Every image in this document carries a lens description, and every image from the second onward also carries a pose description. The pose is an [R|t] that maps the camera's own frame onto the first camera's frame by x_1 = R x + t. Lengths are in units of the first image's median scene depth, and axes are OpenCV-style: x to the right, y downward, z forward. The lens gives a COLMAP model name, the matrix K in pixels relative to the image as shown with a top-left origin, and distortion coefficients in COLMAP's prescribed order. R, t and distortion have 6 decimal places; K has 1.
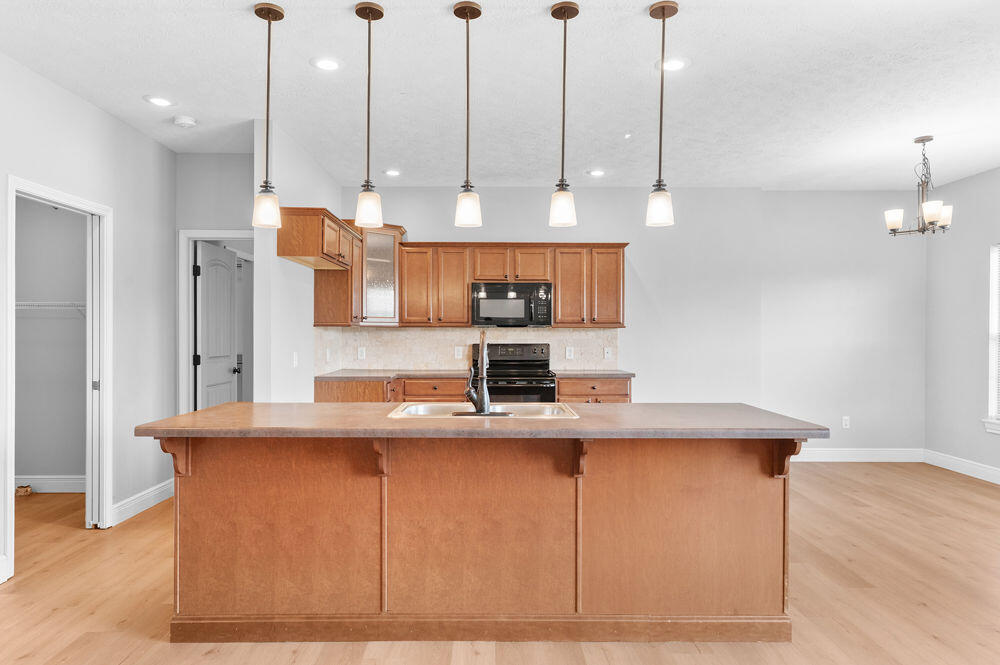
lens RADIAL K [[630.6, 0, 496.5], [0, 630.6, 334.8], [0, 0, 1]] dist [-0.001011, -0.003351]
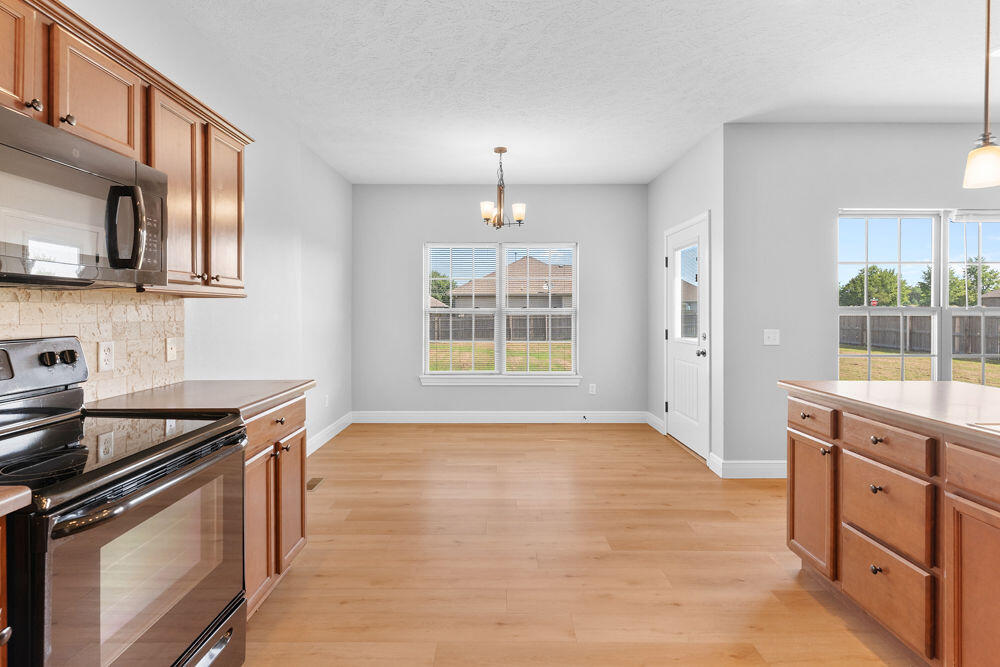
lens RADIAL K [[470.3, 0, 494.5], [0, 470.3, 315.6], [0, 0, 1]] dist [-0.001234, 0.000050]
pose [[0.005845, -0.009763, 0.999935, -0.210223], [0.001355, 0.999951, 0.009756, 0.000241], [-0.999982, 0.001298, 0.005858, 0.910568]]
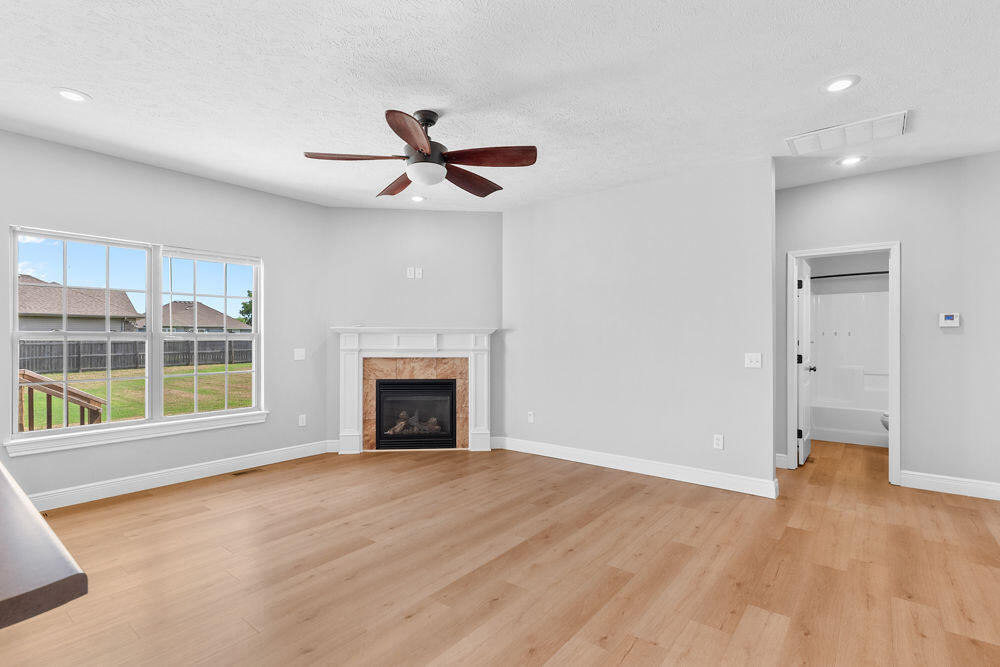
lens RADIAL K [[470.3, 0, 497.2], [0, 470.3, 339.3], [0, 0, 1]] dist [-0.001234, 0.000050]
pose [[-0.773685, -0.002623, 0.633565, -0.432190], [0.001243, 0.999983, 0.005658, 0.002713], [-0.633569, 0.005165, -0.773669, 0.476159]]
